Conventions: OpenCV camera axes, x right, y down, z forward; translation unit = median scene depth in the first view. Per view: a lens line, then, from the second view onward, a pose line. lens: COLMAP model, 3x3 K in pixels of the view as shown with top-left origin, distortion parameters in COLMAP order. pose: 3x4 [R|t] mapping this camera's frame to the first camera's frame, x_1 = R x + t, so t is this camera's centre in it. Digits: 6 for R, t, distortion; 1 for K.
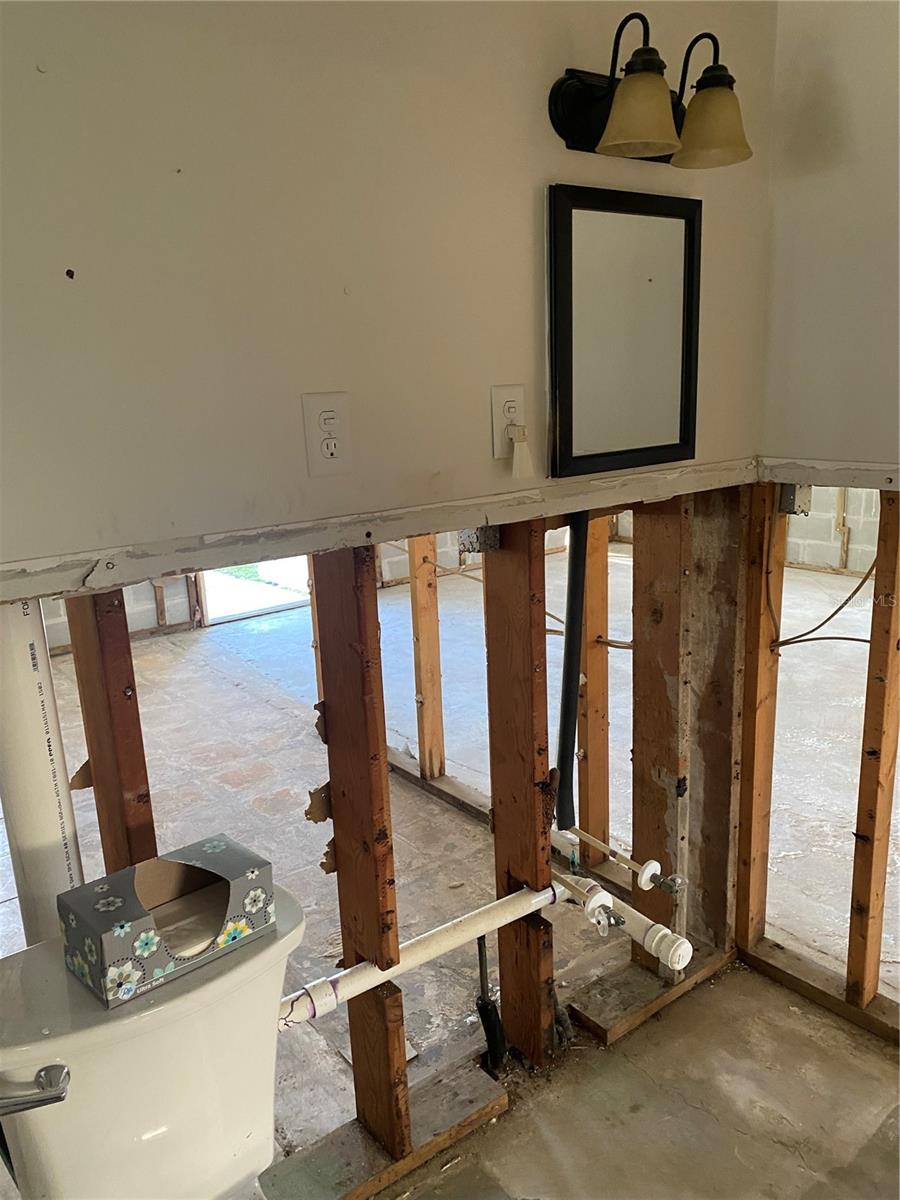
lens RADIAL K [[916.4, 0, 438.9], [0, 916.4, 614.9], [0, 0, 1]] dist [0.046071, -0.048617]
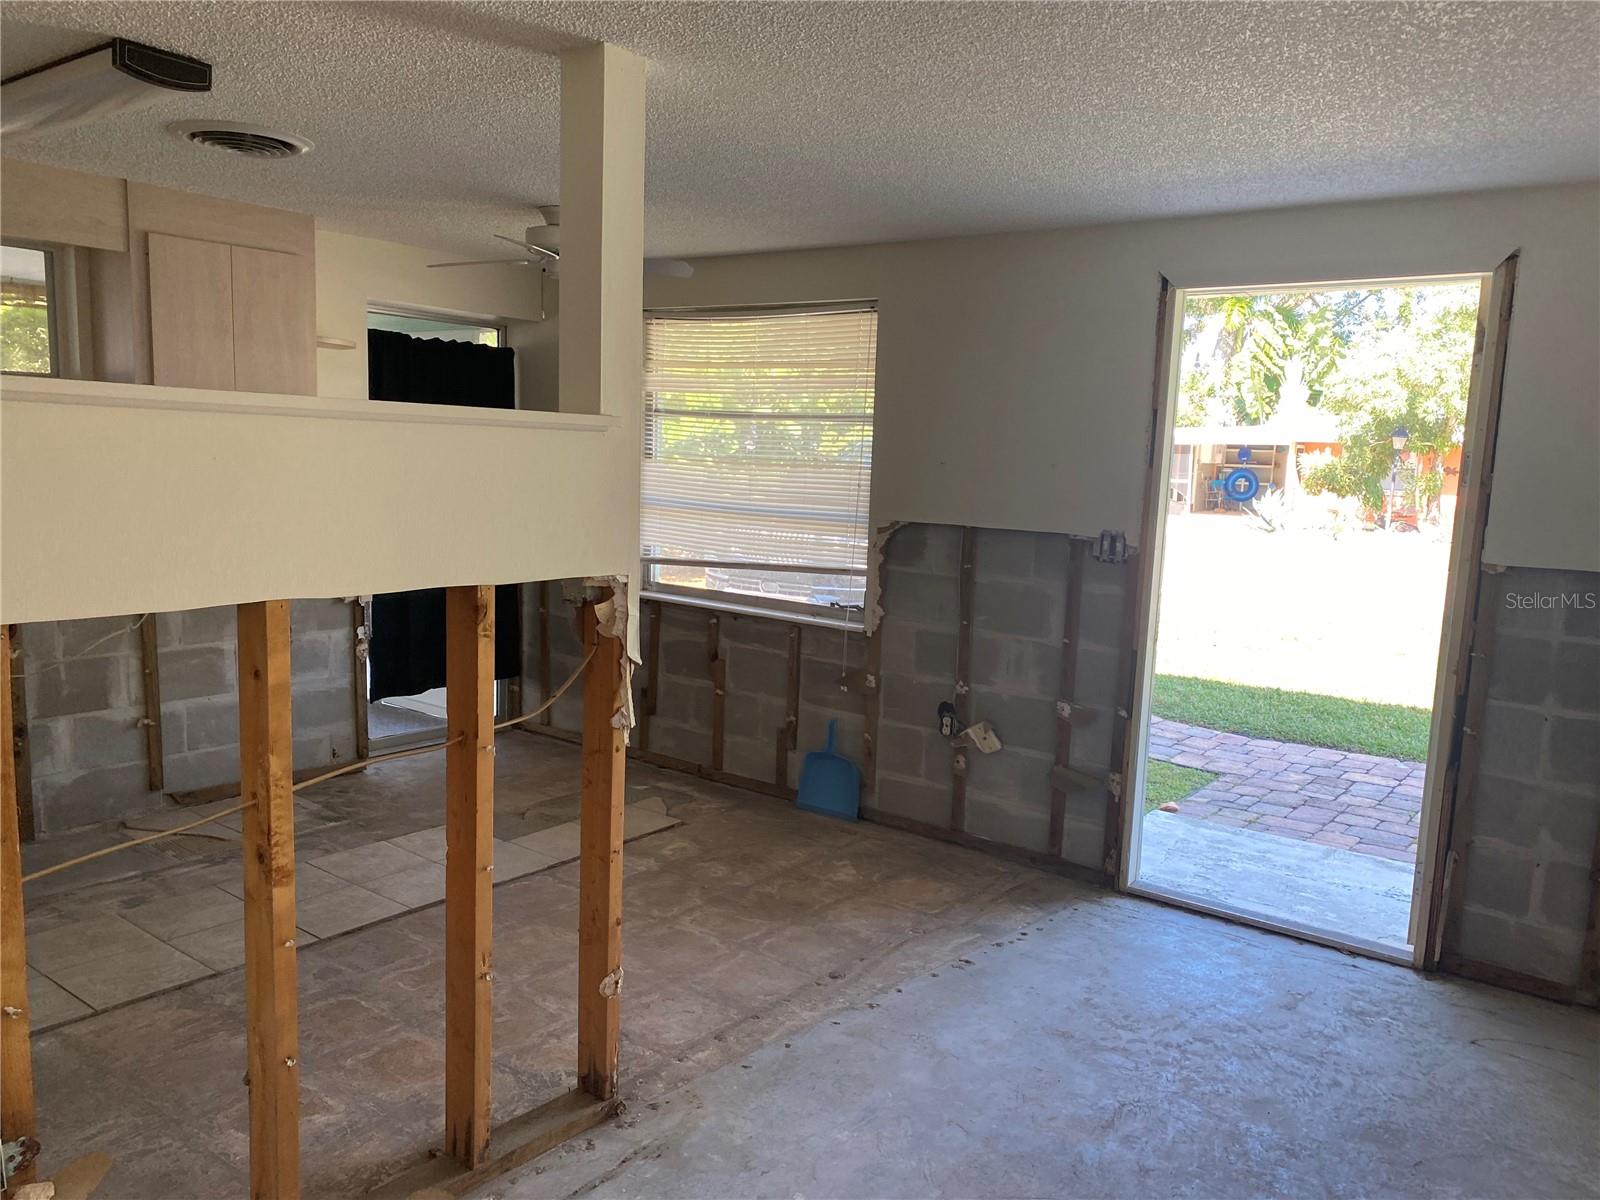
lens RADIAL K [[1221.9, 0, 798.2], [0, 1221.9, 602.4], [0, 0, 1]] dist [0.046071, -0.048617]
pose [[0.243566, 0.175242, -0.953921, 1.420354], [-0.286067, 0.952767, 0.101988, -0.669054], [0.926737, 0.248044, 0.282193, 2.319828]]
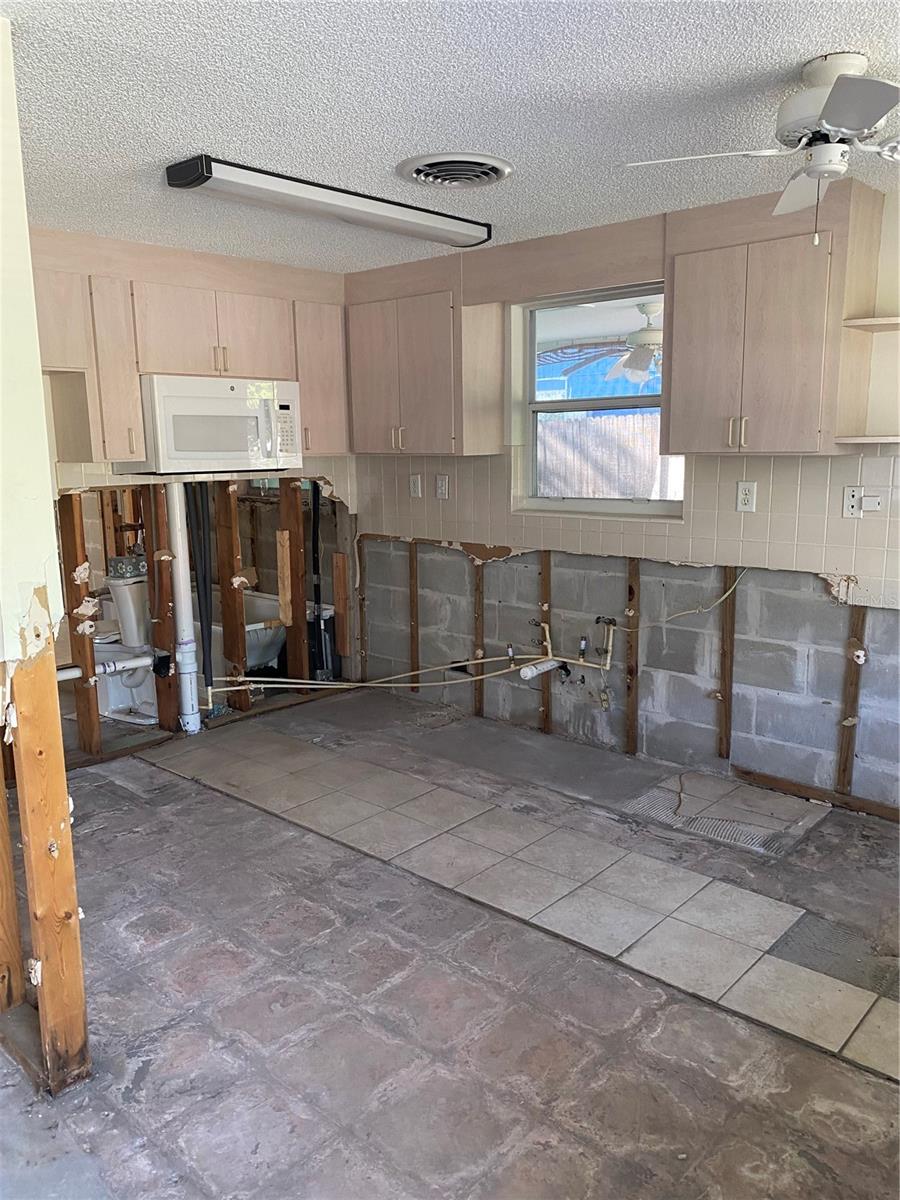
lens RADIAL K [[916.4, 0, 445.2], [0, 916.4, 605.2], [0, 0, 1]] dist [0.046071, -0.048617]
pose [[-0.983658, 0.082807, -0.159875, -0.734760], [0.007723, 0.906549, 0.422030, -0.947184], [0.179882, 0.413899, -0.892374, 3.858273]]
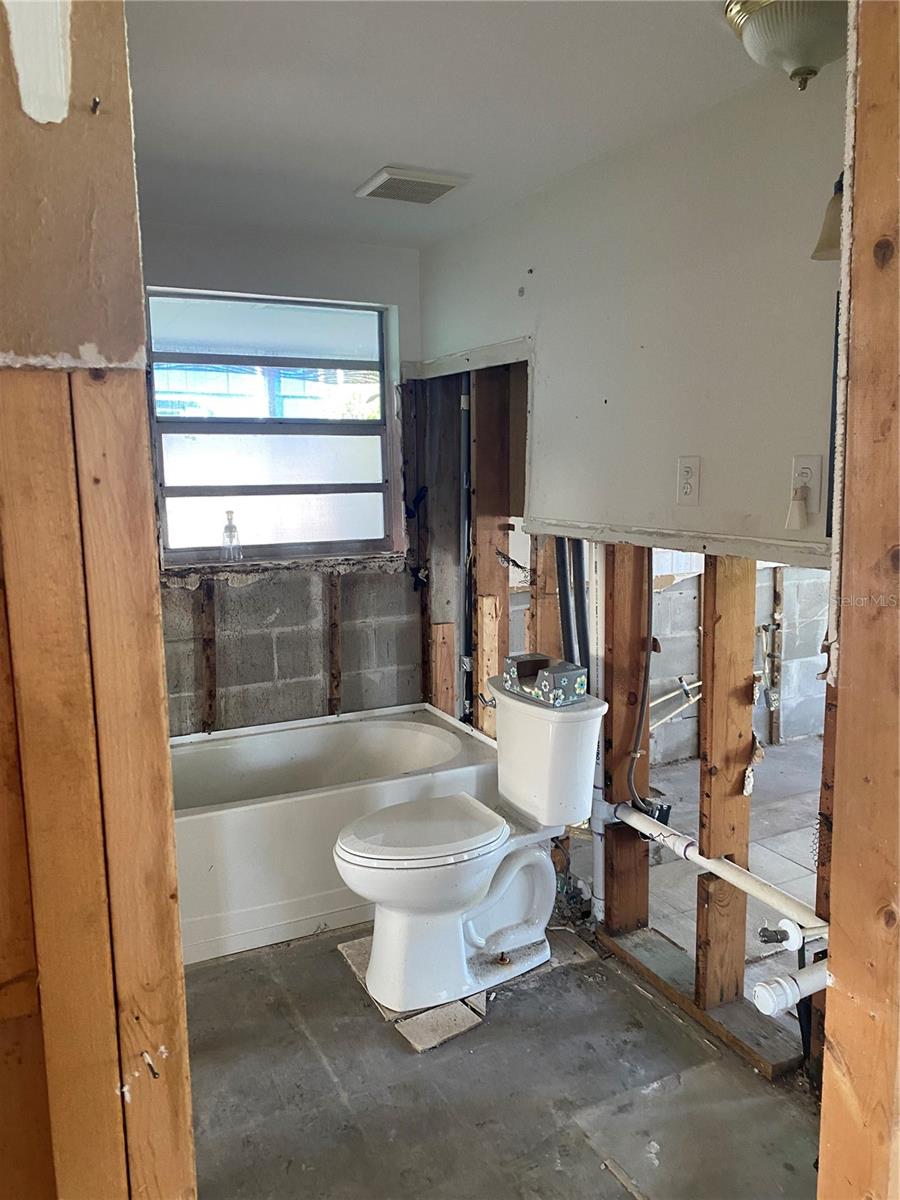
lens RADIAL K [[916.4, 0, 459.1], [0, 916.4, 596.9], [0, 0, 1]] dist [0.046071, -0.048617]
pose [[-0.186184, 0.182347, -0.965445, 1.502912], [-0.228907, 0.947536, 0.223109, -0.257916], [0.955477, 0.262537, -0.134676, 0.834782]]
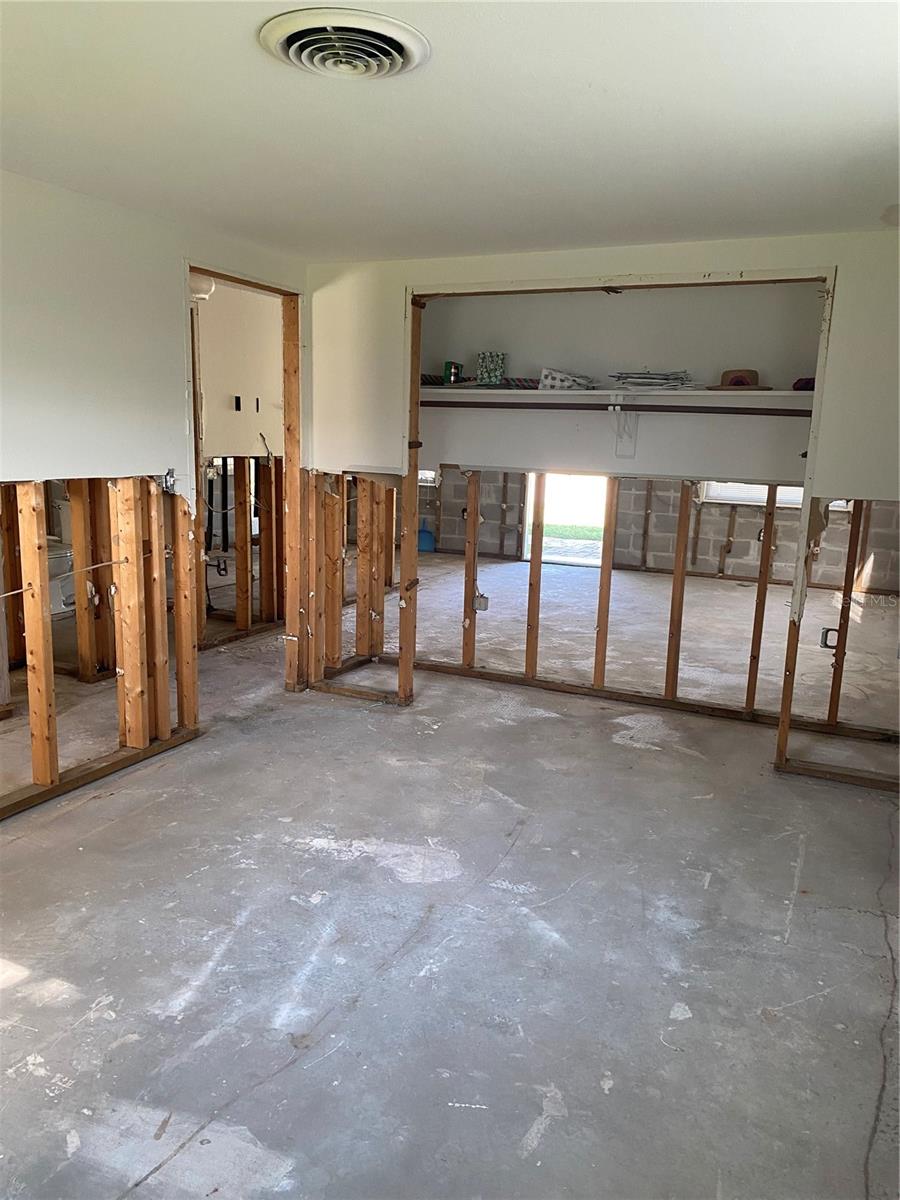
lens RADIAL K [[916.4, 0, 448.7], [0, 916.4, 622.2], [0, 0, 1]] dist [0.046071, -0.048617]
pose [[0.444115, 0.239145, -0.863465, 4.855309], [-0.269153, 0.954818, 0.126009, -0.230107], [0.854587, 0.176442, 0.488416, 0.199860]]
